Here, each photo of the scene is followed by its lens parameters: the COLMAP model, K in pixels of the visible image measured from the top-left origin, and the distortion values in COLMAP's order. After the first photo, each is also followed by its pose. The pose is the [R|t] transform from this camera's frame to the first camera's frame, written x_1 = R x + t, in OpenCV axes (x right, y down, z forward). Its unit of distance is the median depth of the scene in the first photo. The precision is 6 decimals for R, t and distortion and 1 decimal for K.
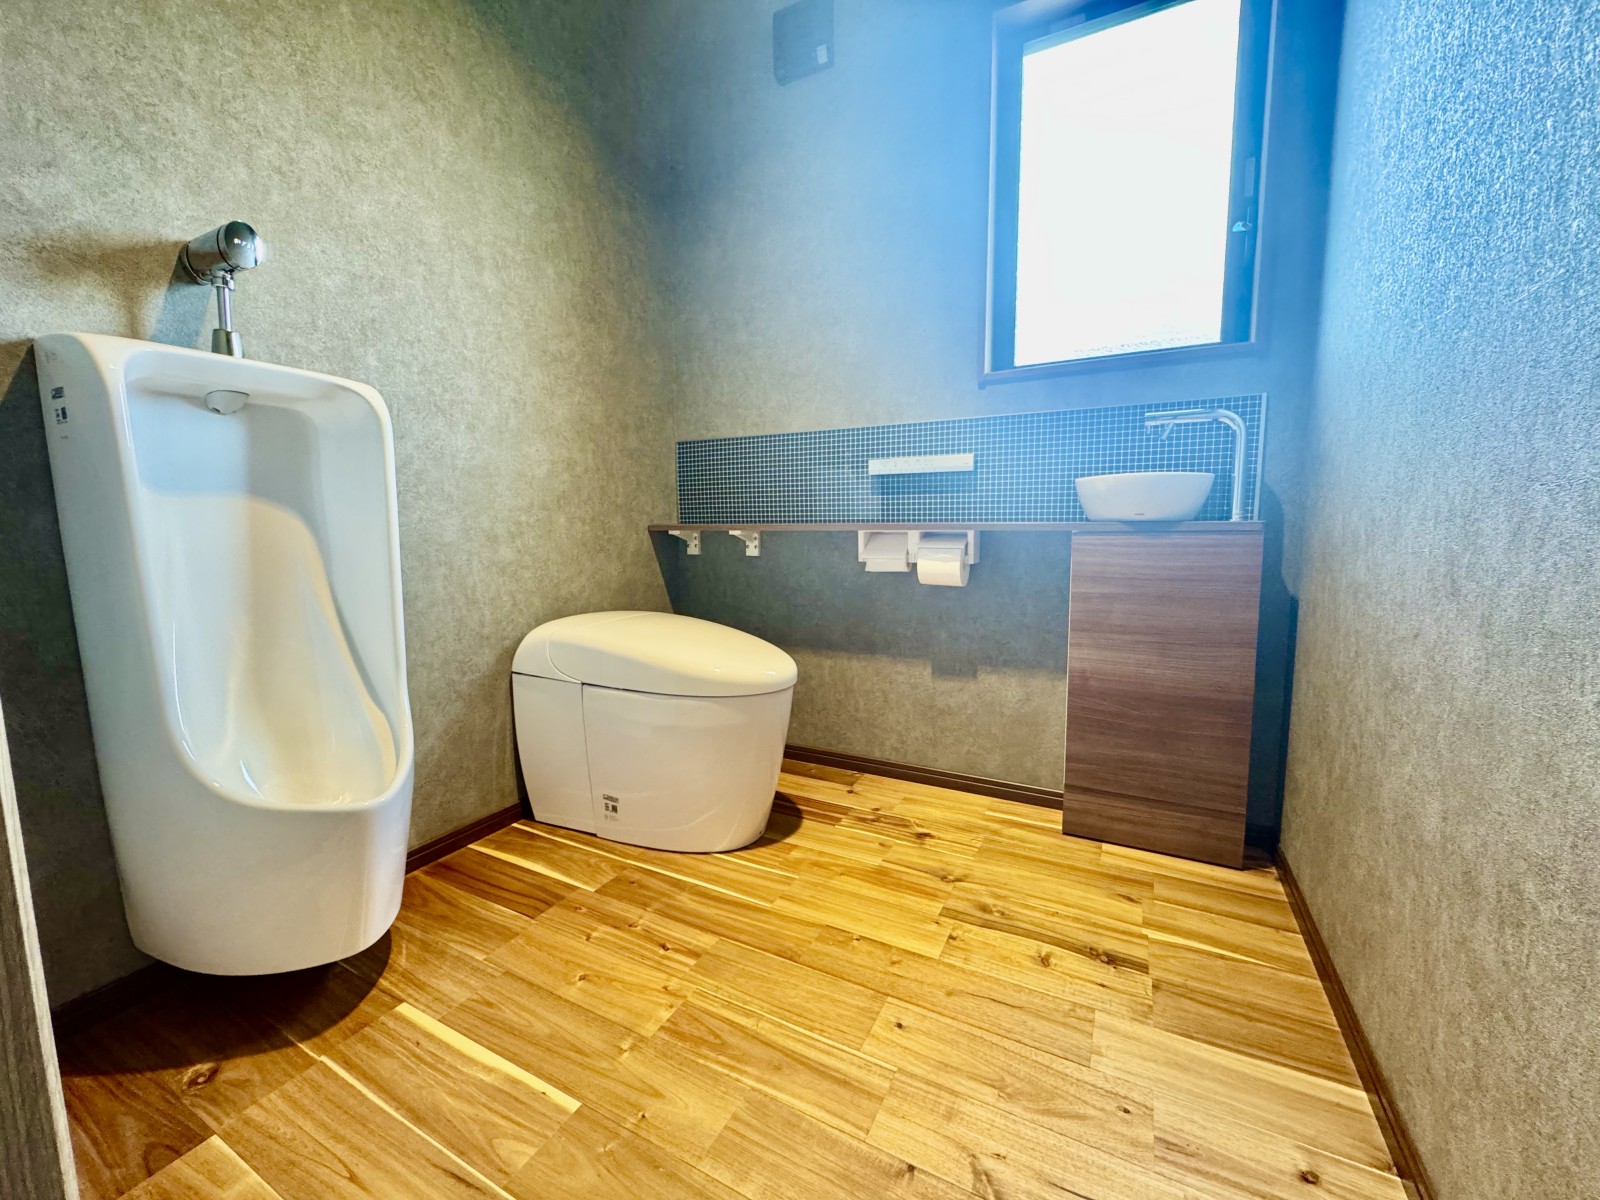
lens RADIAL K [[638.5, 0, 797.6], [0, 638.5, 598.6], [0, 0, 1]] dist [-0.000532, -0.000524]
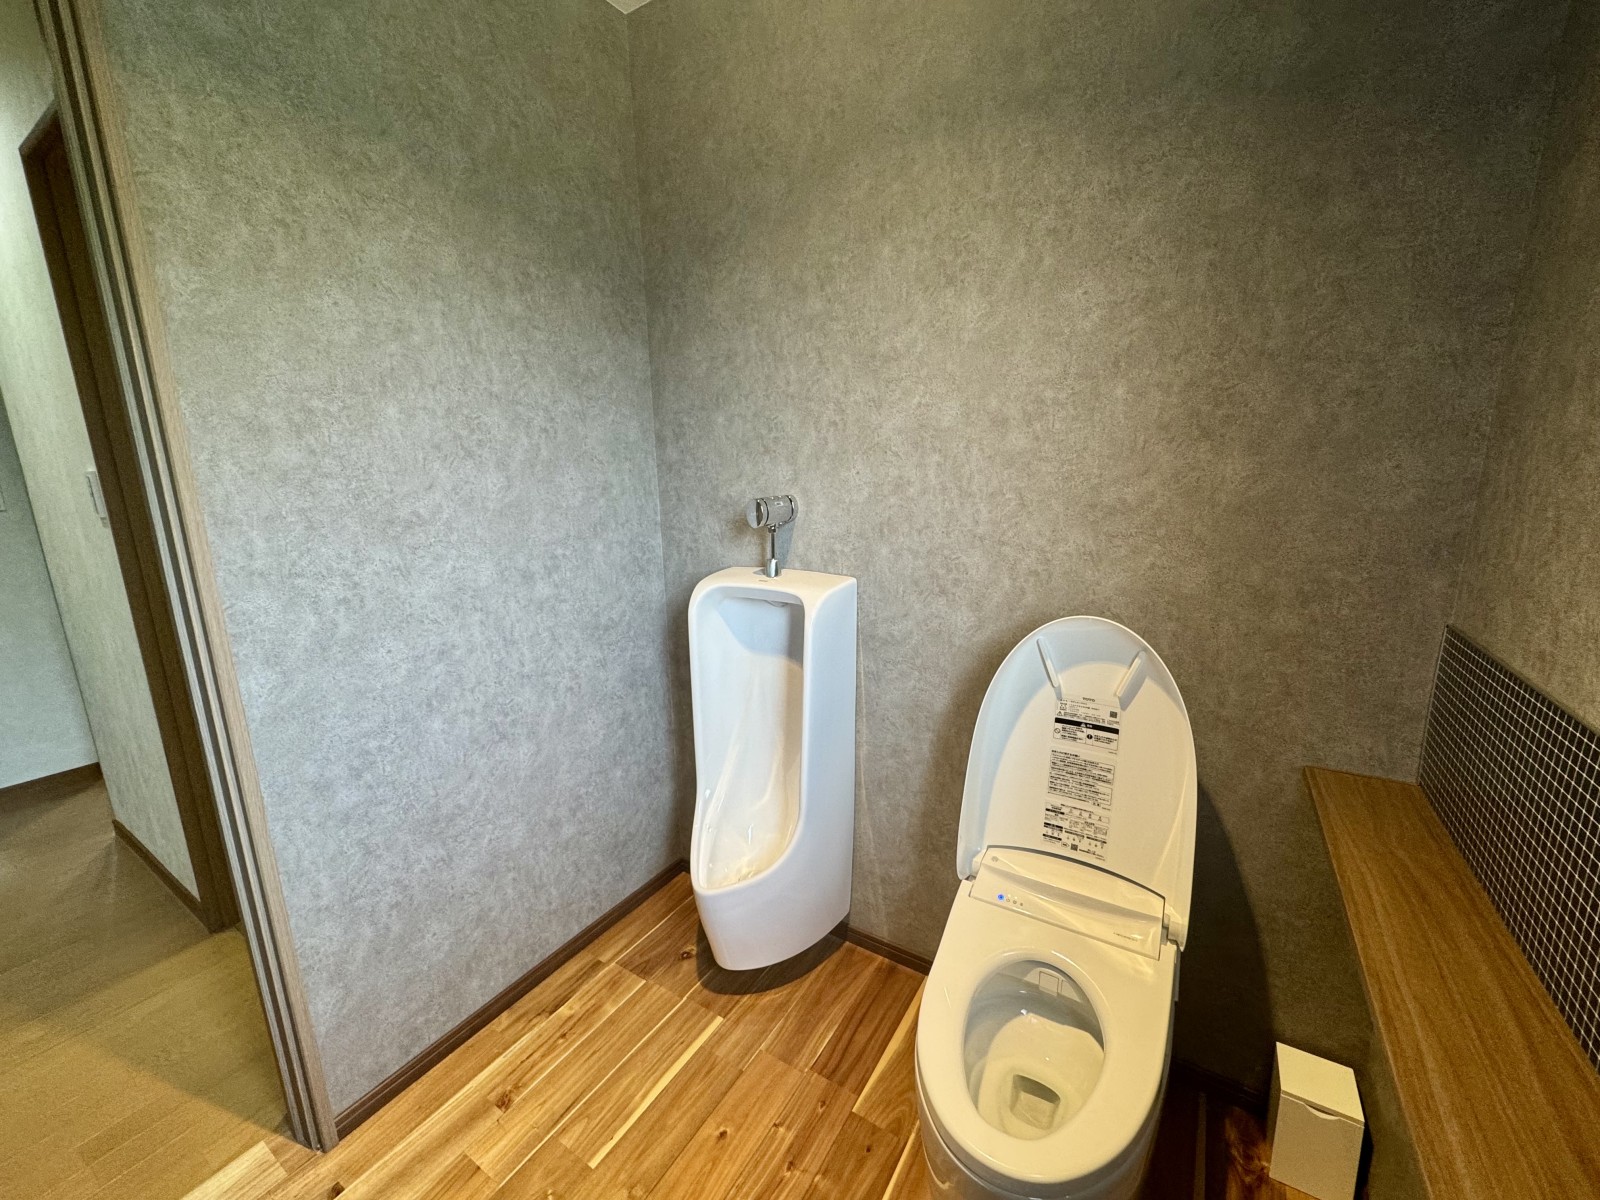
lens RADIAL K [[638.5, 0, 796.5], [0, 638.5, 603.4], [0, 0, 1]] dist [-0.000532, -0.000524]
pose [[-0.075917, 0.215770, -0.973489, 0.495044], [-0.098047, 0.969959, 0.222633, -0.530560], [0.992282, 0.112349, -0.052481, 0.921055]]
